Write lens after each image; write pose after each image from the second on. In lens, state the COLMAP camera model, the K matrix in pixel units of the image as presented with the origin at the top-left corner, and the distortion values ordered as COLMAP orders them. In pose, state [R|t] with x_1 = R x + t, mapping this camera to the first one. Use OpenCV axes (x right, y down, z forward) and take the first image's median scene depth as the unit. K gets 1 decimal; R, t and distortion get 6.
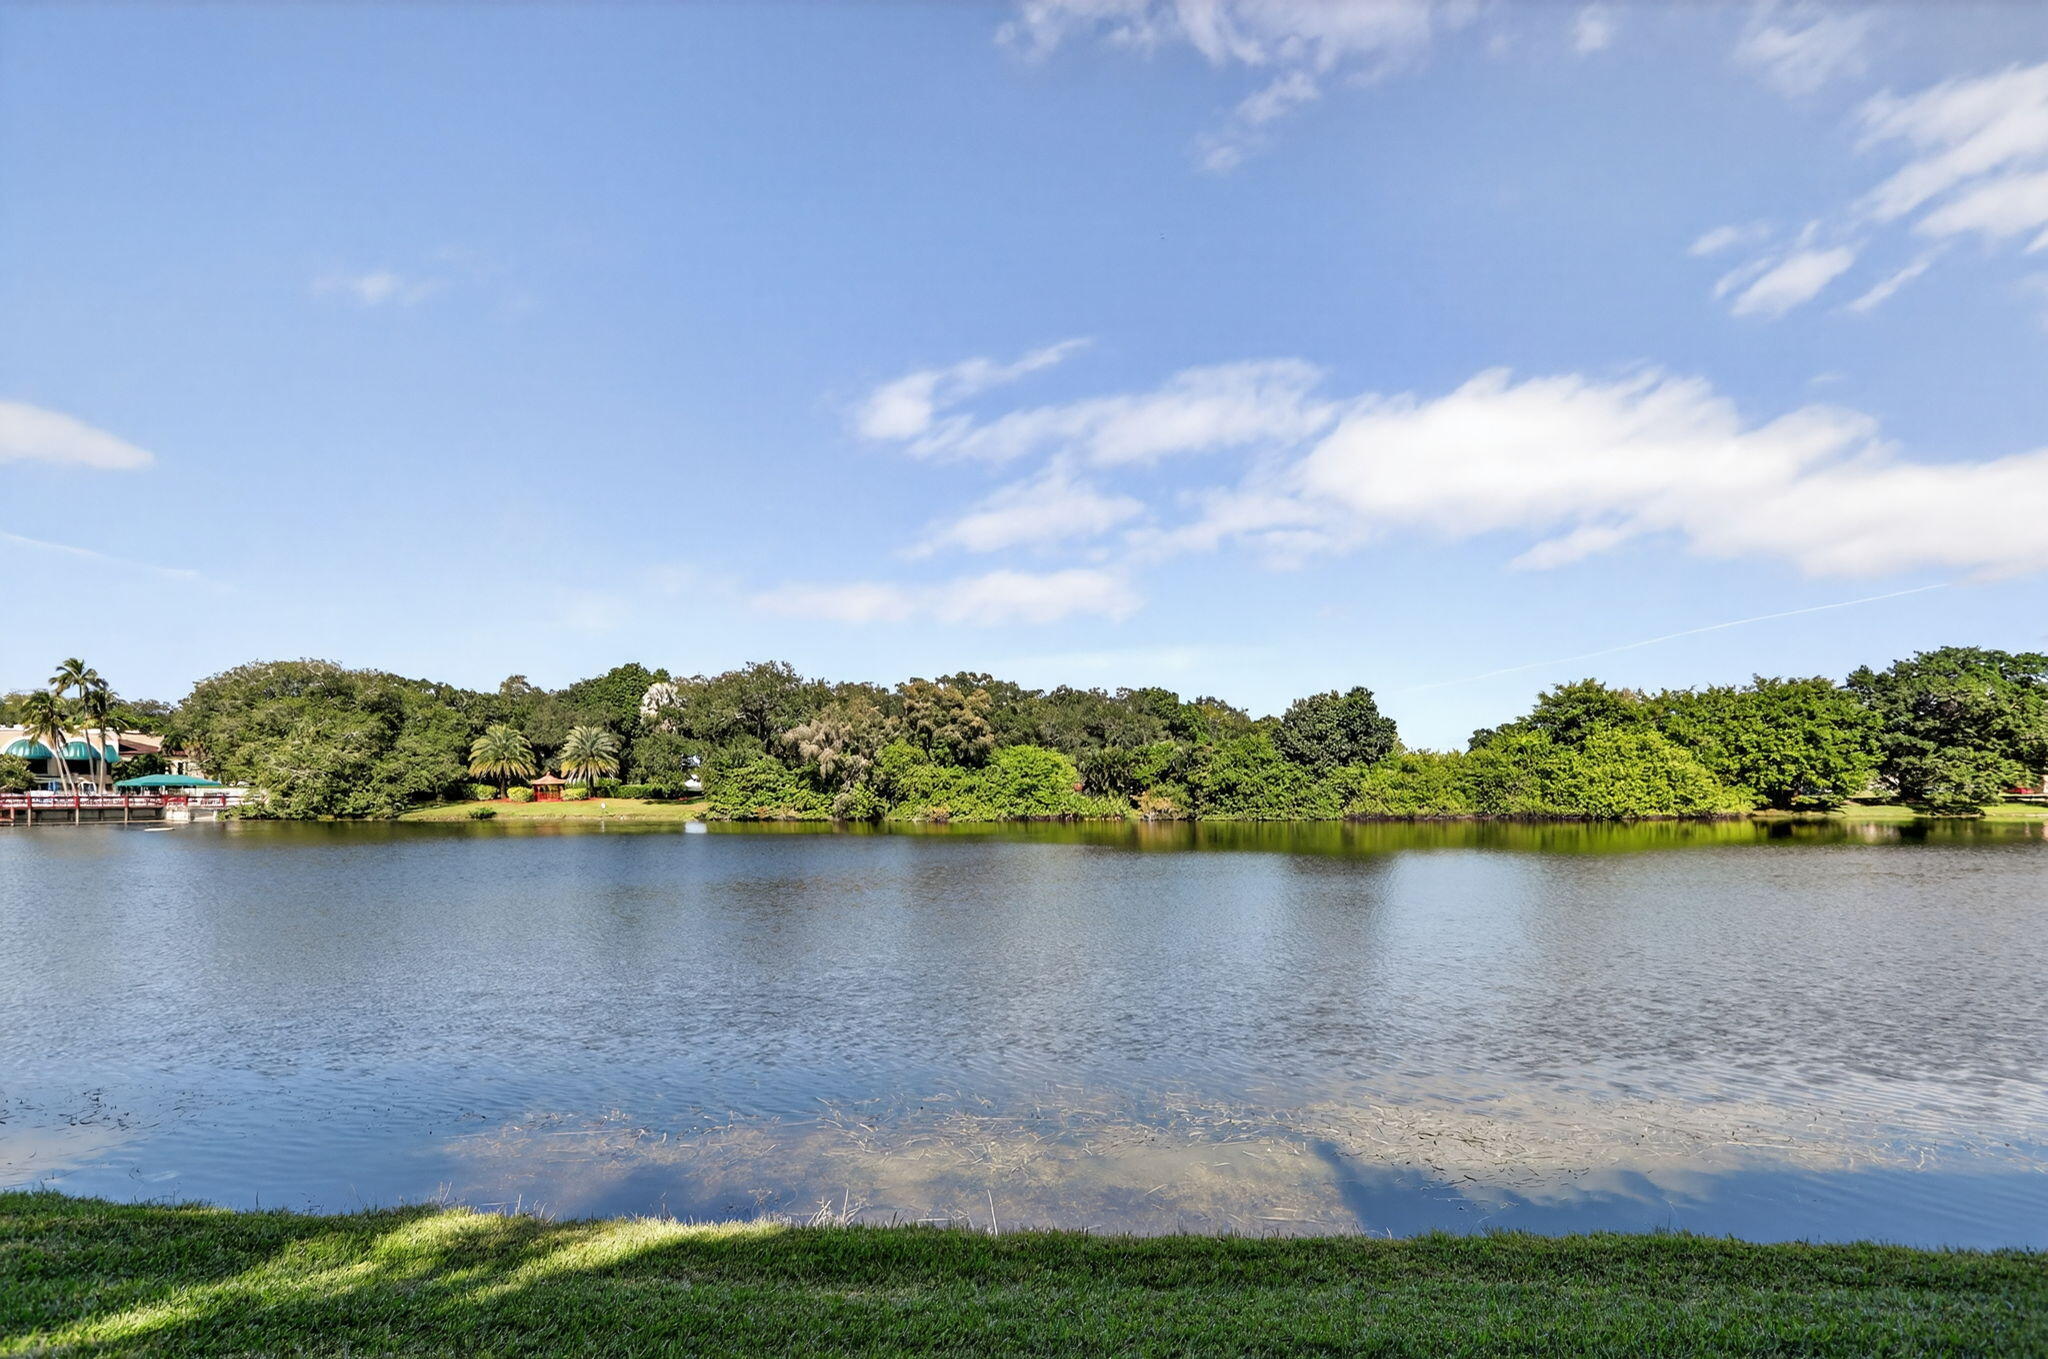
lens RADIAL K [[1070.1, 0, 1031.5], [0, 1070.1, 798.9], [0, 0, 1]] dist [-0.049214, 0.030494]
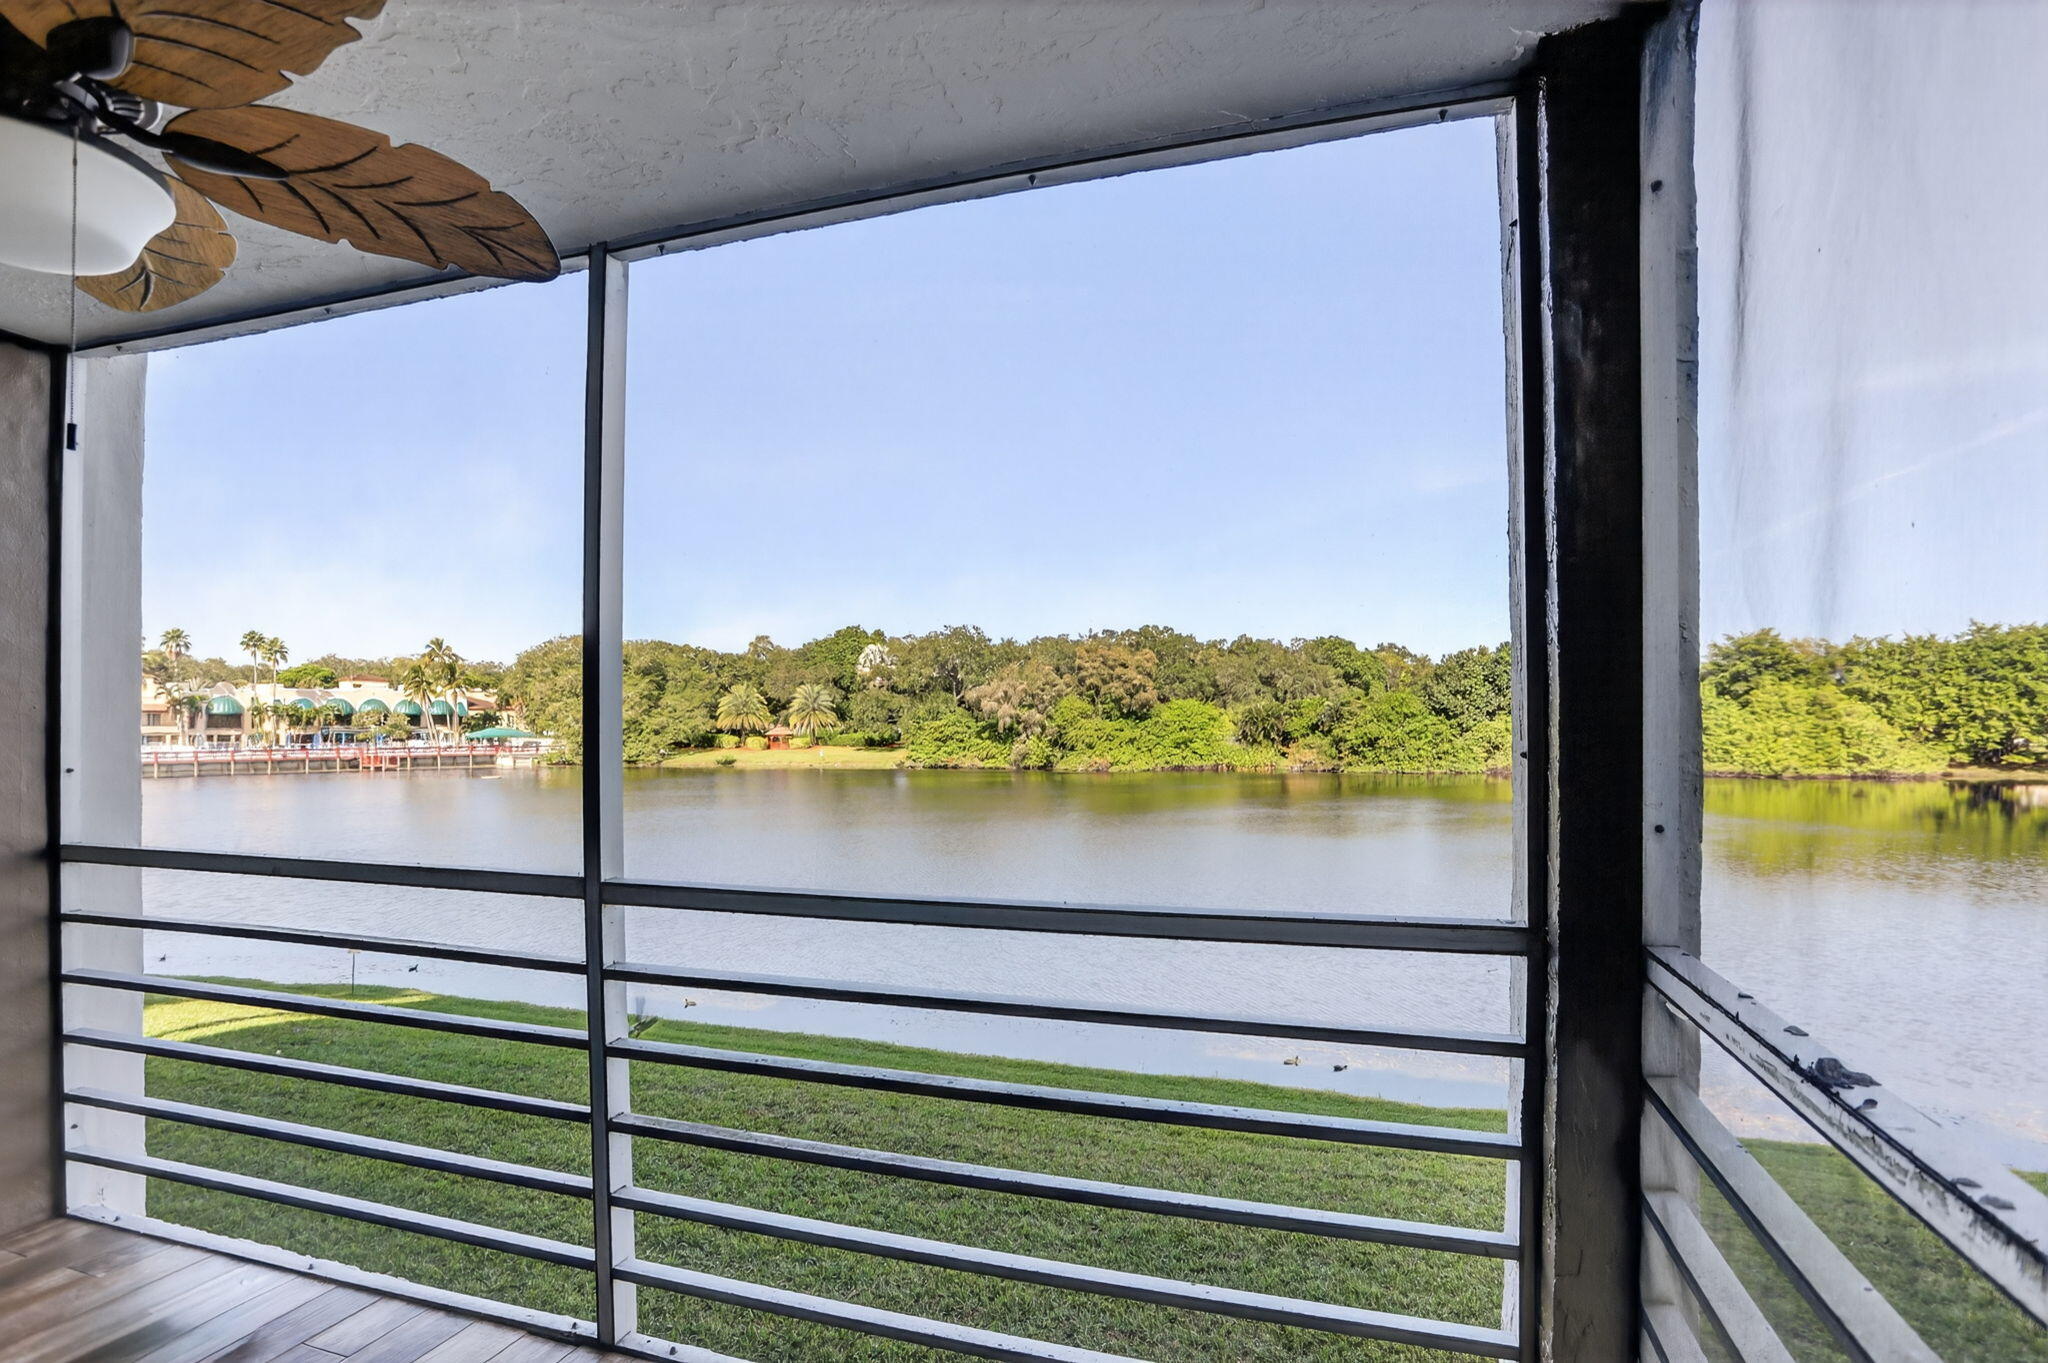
lens RADIAL K [[1070.6, 0, 1025.9], [0, 1070.6, 721.7], [0, 0, 1]] dist [-0.026508, 0.022205]
pose [[0.971795, -0.000916, -0.235824, 0.096926], [0.000344, 0.999997, -0.002467, -0.026013], [0.235825, 0.002317, 0.971793, -0.098074]]
